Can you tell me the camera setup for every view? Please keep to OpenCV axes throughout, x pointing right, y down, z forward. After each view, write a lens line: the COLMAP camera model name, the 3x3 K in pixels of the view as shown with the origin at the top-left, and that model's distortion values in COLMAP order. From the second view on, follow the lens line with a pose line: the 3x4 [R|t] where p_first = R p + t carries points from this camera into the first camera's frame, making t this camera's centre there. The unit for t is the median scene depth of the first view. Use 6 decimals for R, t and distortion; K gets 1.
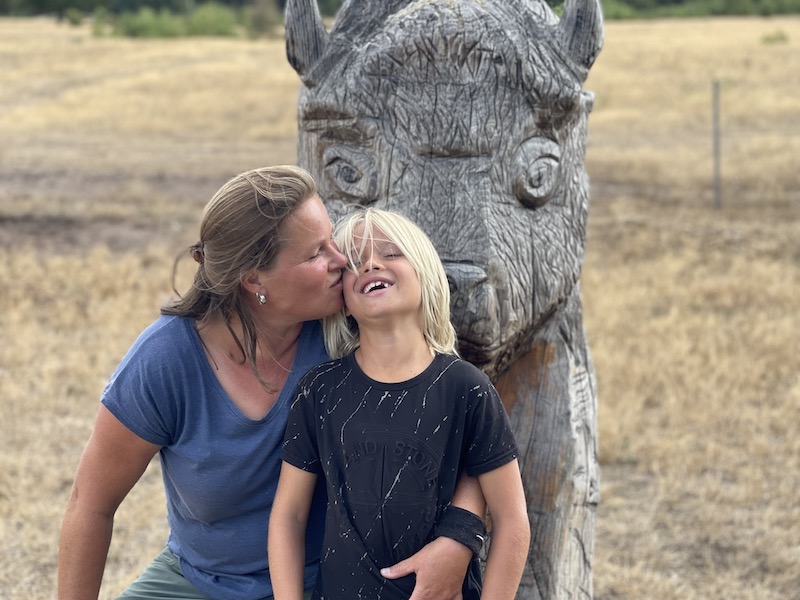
lens RADIAL K [[1497.2, 0, 401.4], [0, 1497.2, 297.6], [0, 0, 1]] dist [0.149701, 0.000000]
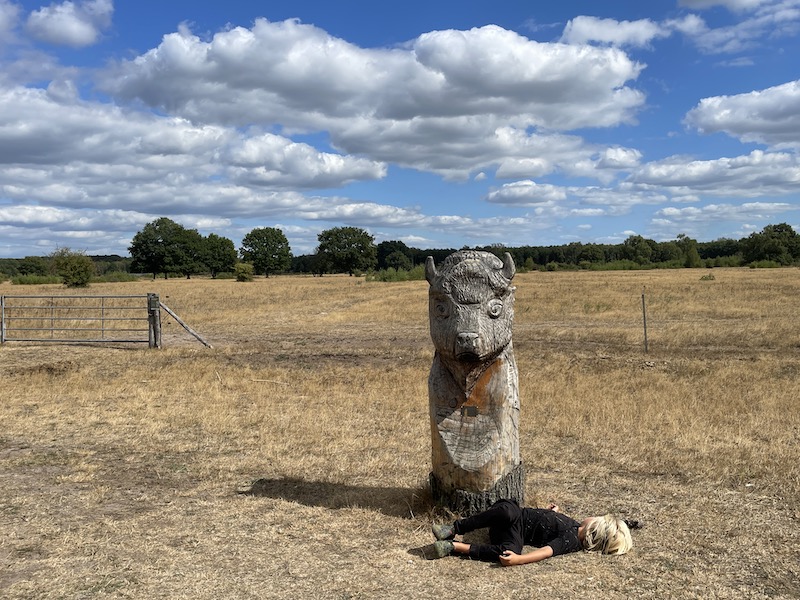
lens RADIAL K [[770.3, 0, 399.8], [0, 770.3, 300.9], [0, 0, 1]] dist [-0.003548, 0.000000]
pose [[0.988093, -0.009575, -0.153559, 0.137556], [-0.012589, 0.989683, -0.142717, 0.149132], [0.153341, 0.142951, 0.977779, -0.753866]]
